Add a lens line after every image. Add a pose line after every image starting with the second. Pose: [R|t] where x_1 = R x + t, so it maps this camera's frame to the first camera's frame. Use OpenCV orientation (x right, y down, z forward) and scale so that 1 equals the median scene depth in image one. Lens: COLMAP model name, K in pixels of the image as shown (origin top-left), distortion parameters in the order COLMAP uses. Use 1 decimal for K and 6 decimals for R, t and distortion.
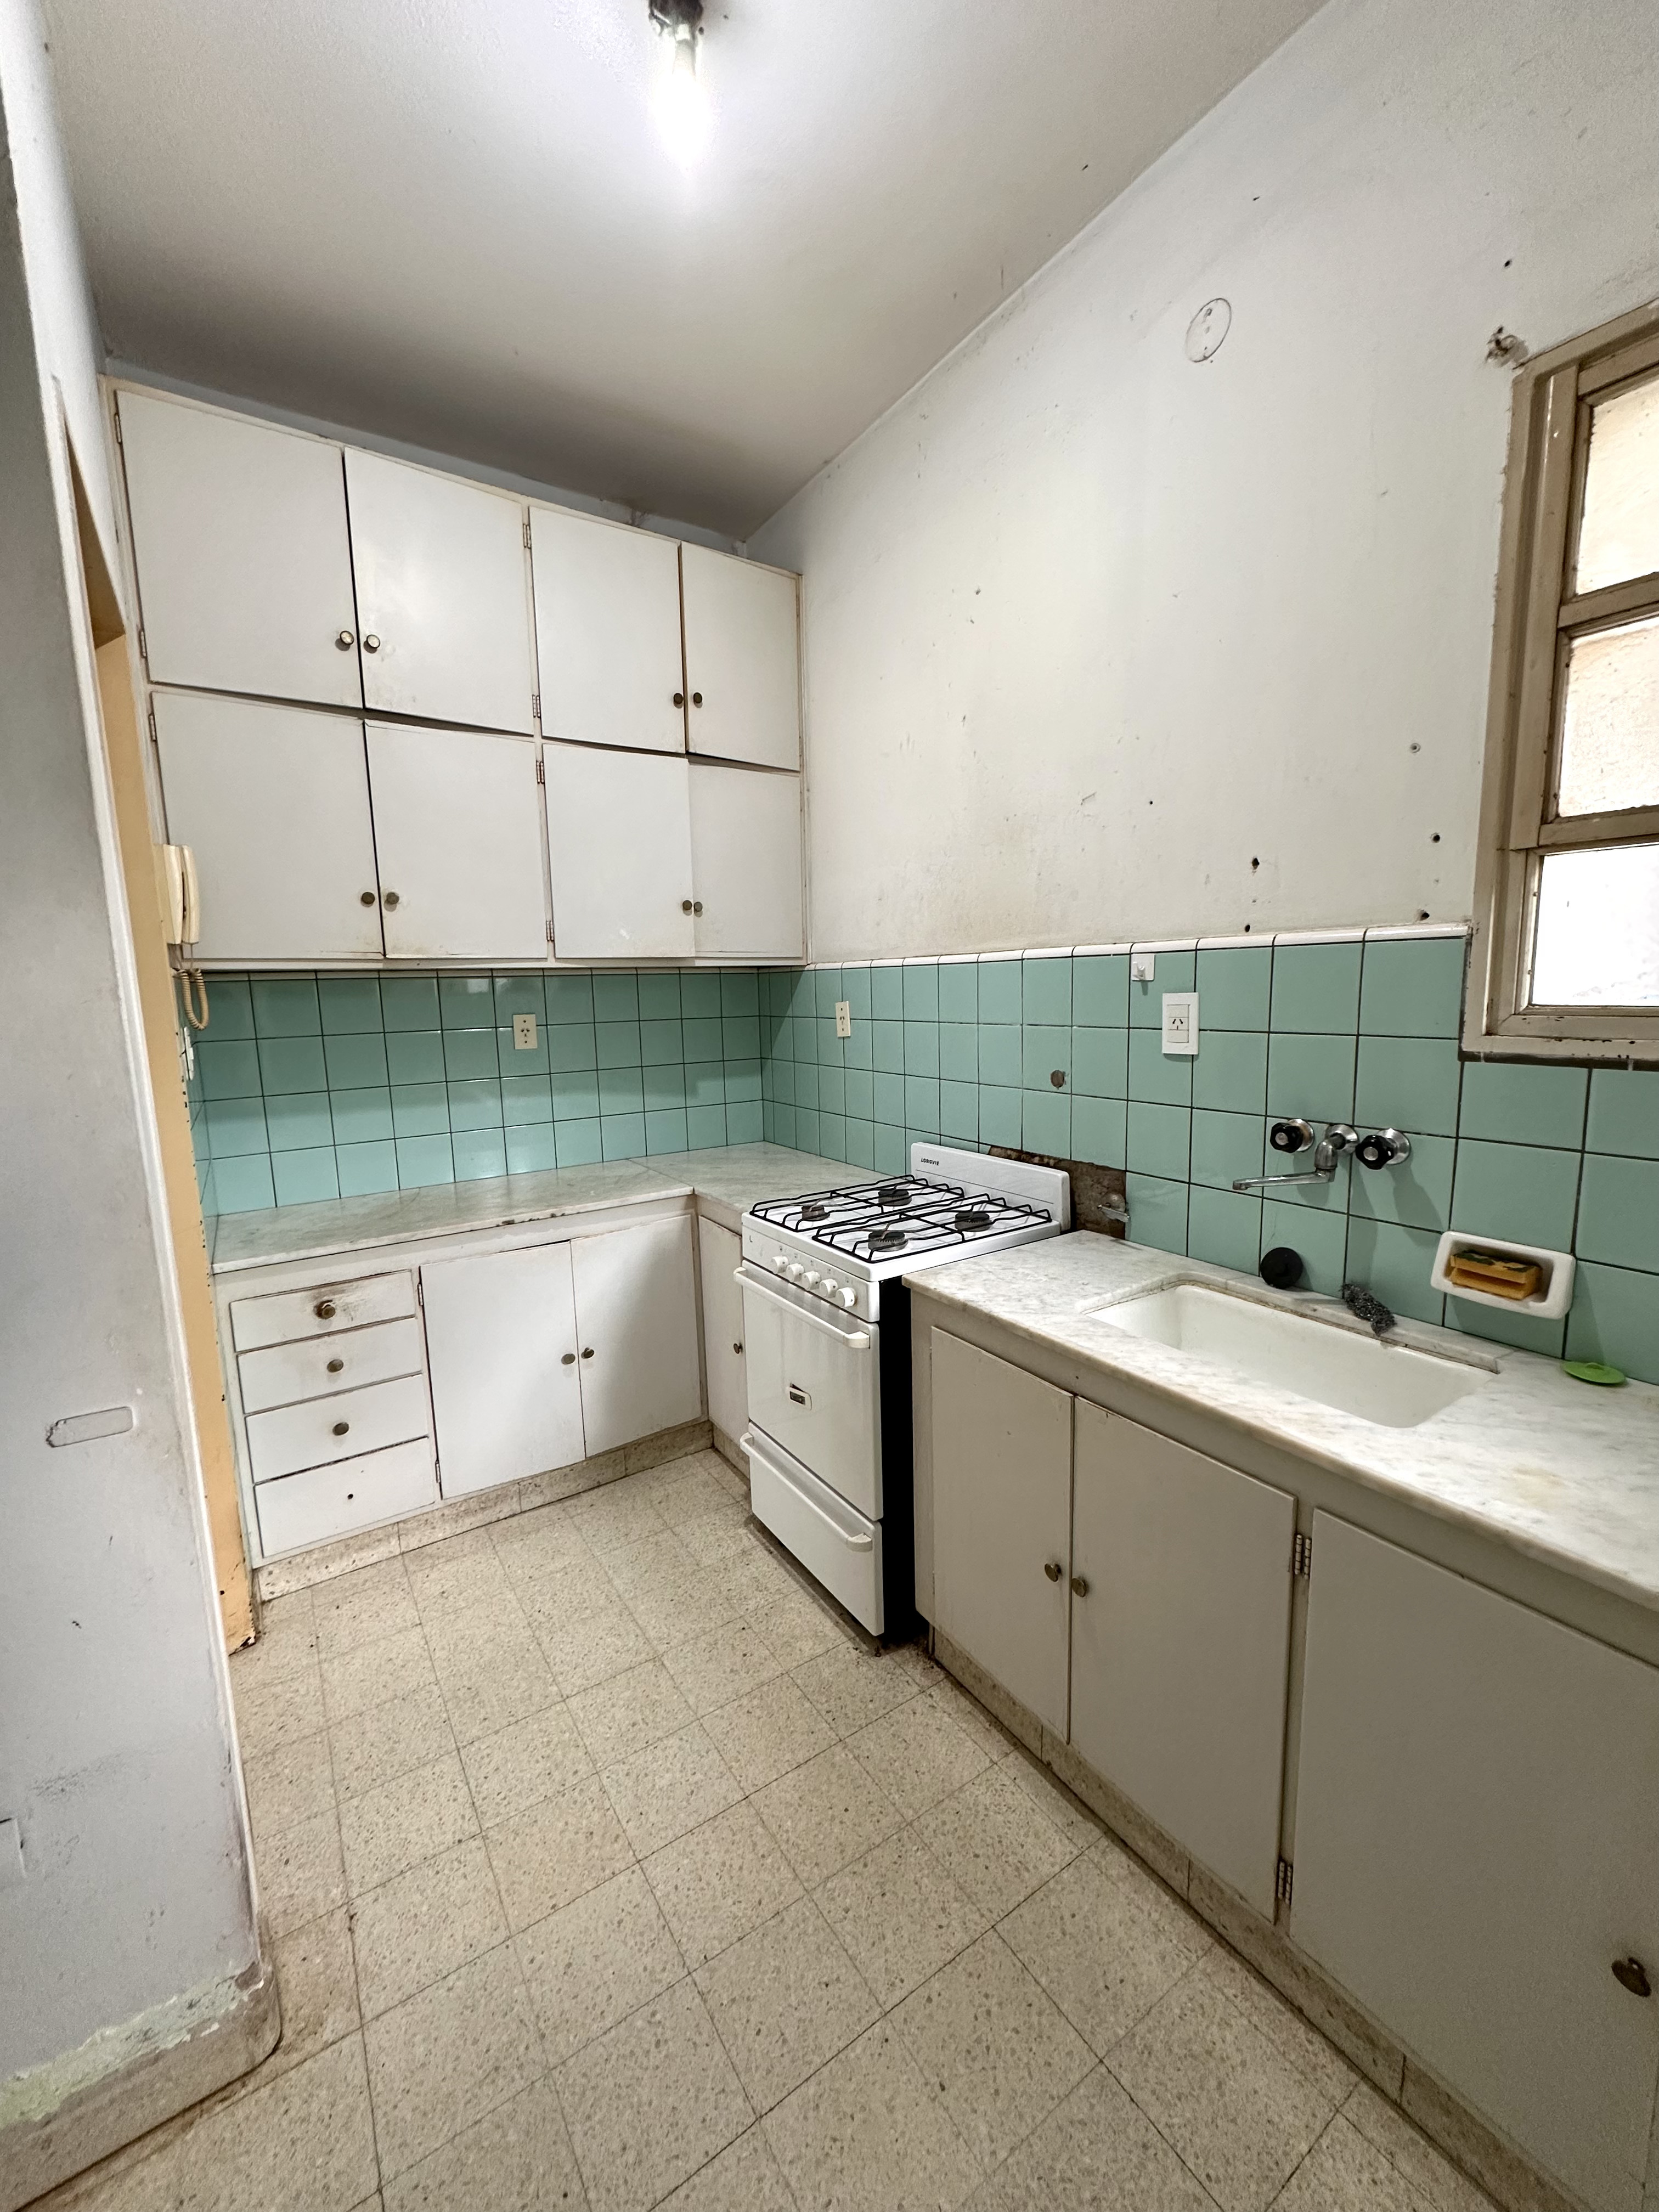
lens RADIAL K [[876.9, 0, 826.5], [0, 876.9, 1106.0], [0, 0, 1]] dist [-0.003163, 0.000566]
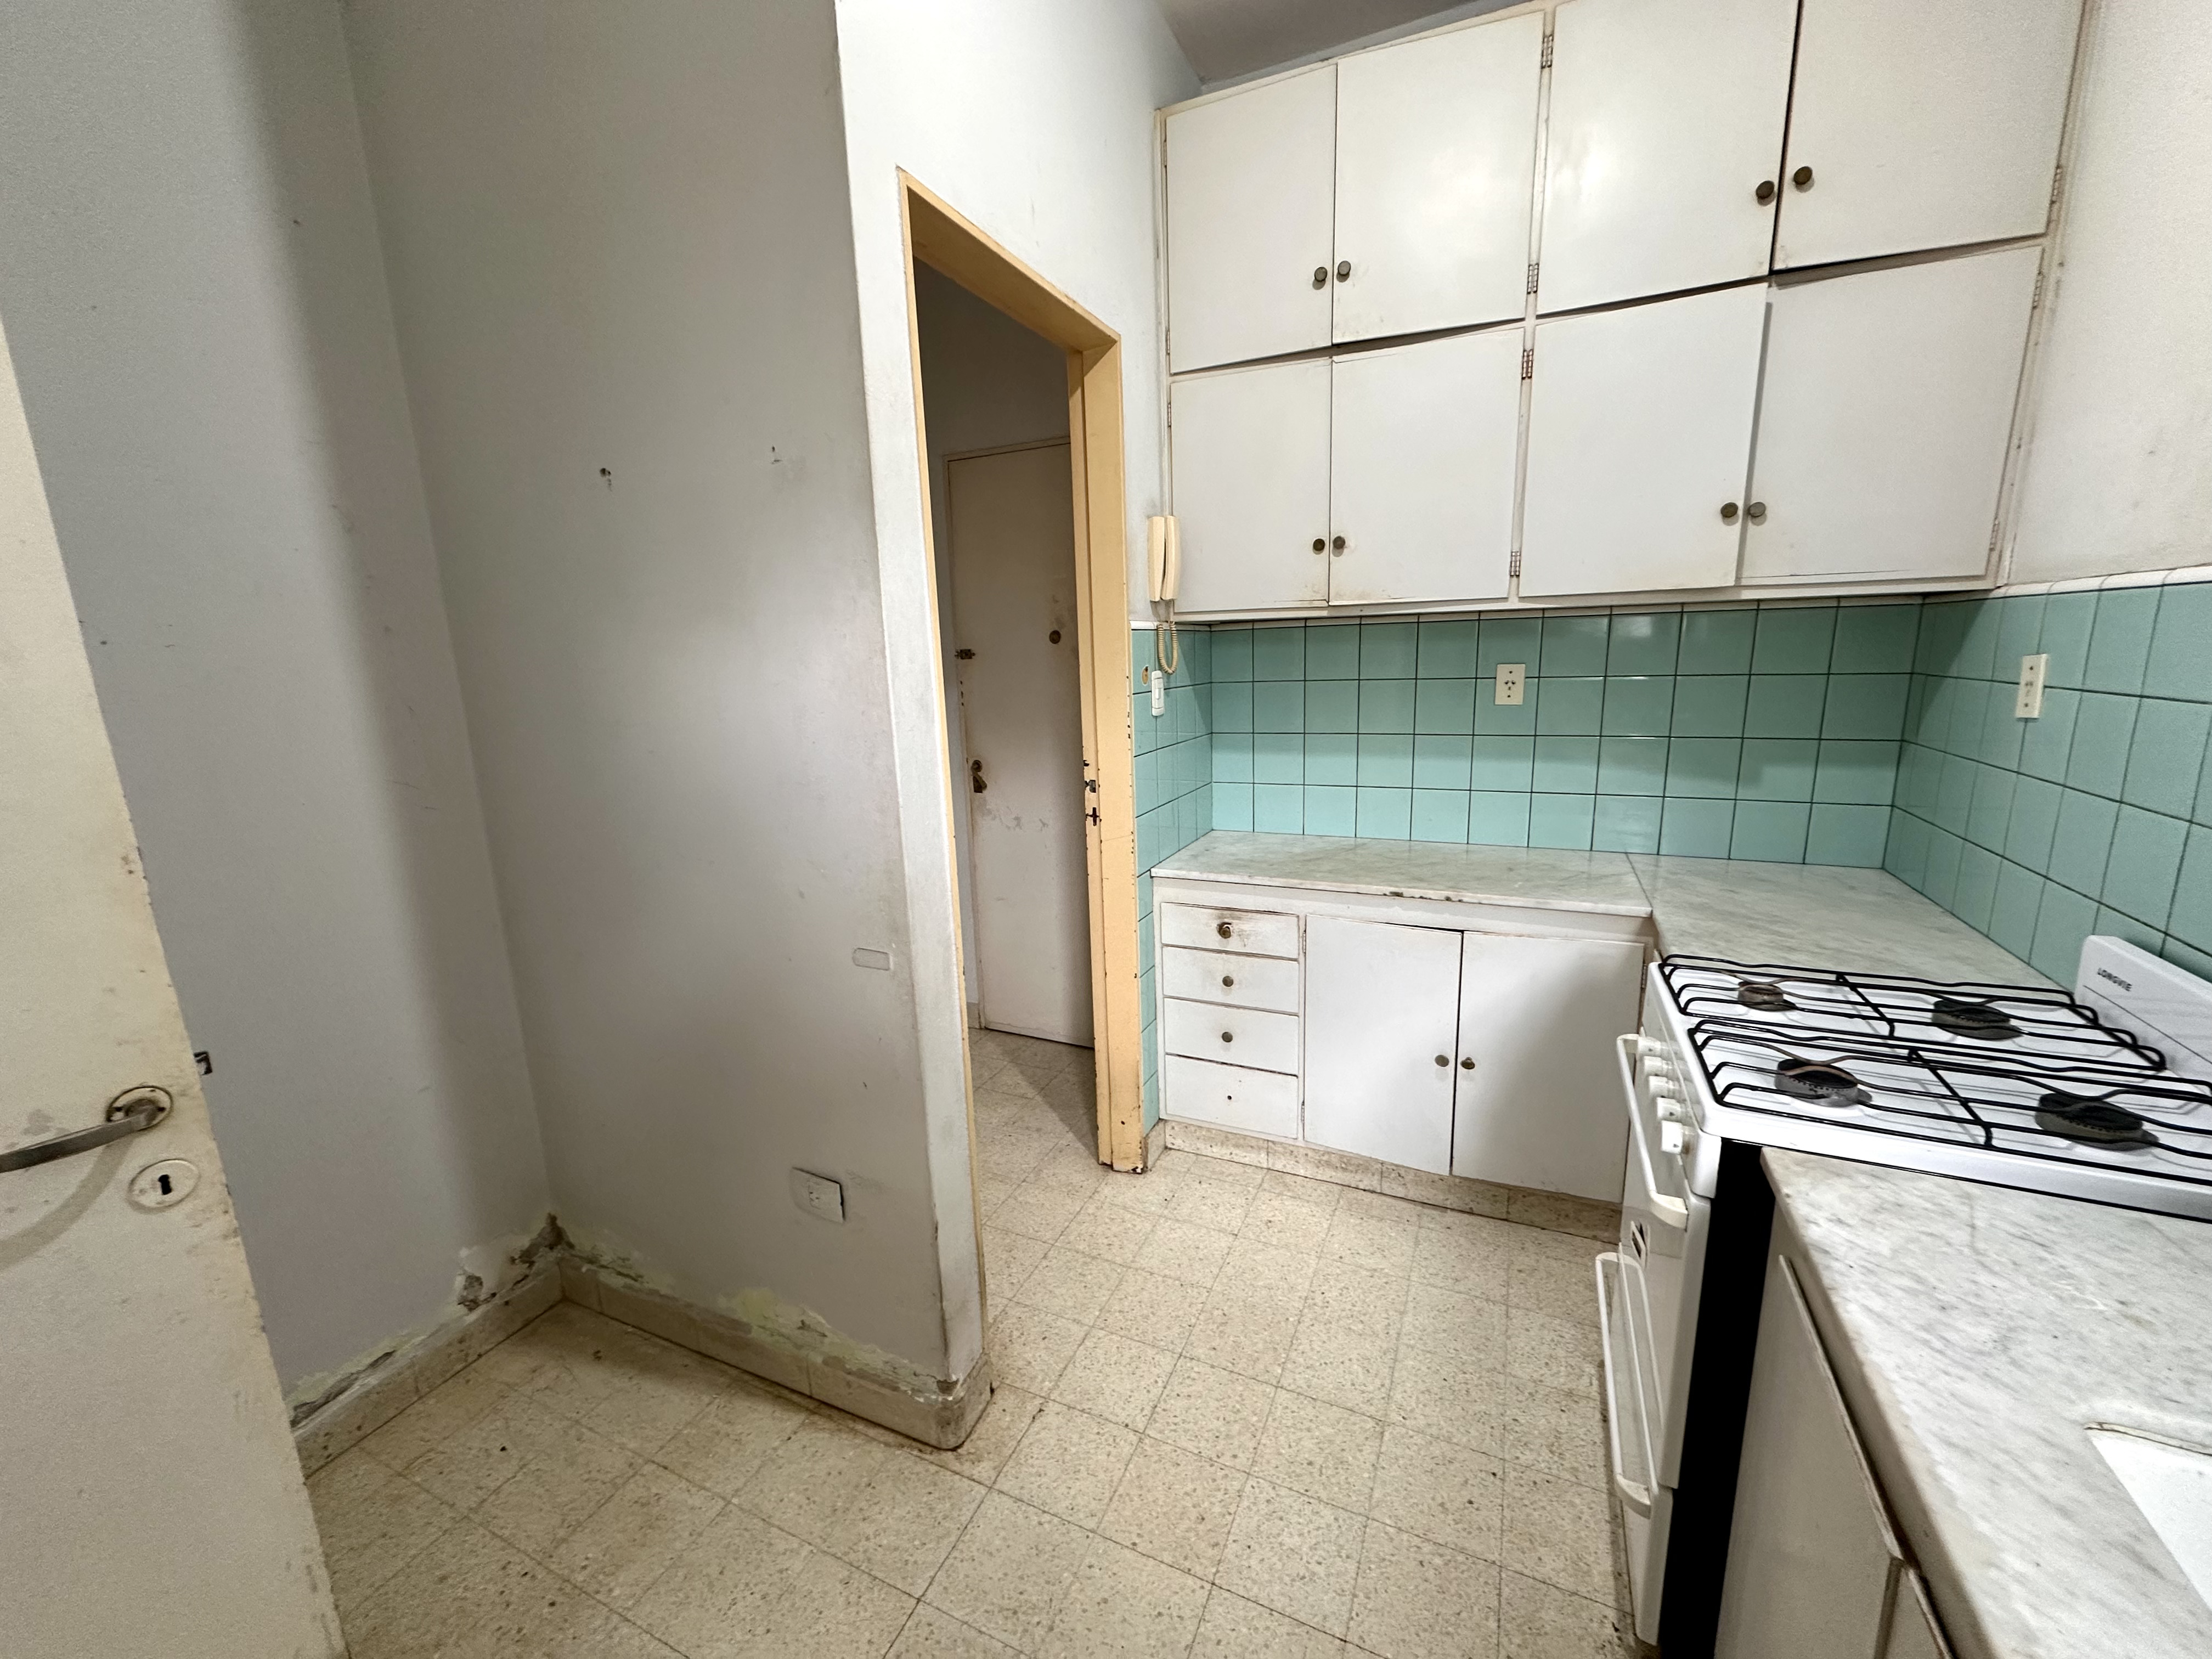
lens RADIAL K [[876.9, 0, 1111.3], [0, 876.9, 828.3], [0, 0, 1]] dist [-0.003163, 0.000566]
pose [[0.525761, 0.179648, -0.831446, 0.240552], [-0.099480, 0.983723, 0.149644, -0.044594], [0.844795, 0.004036, 0.535075, 0.263130]]
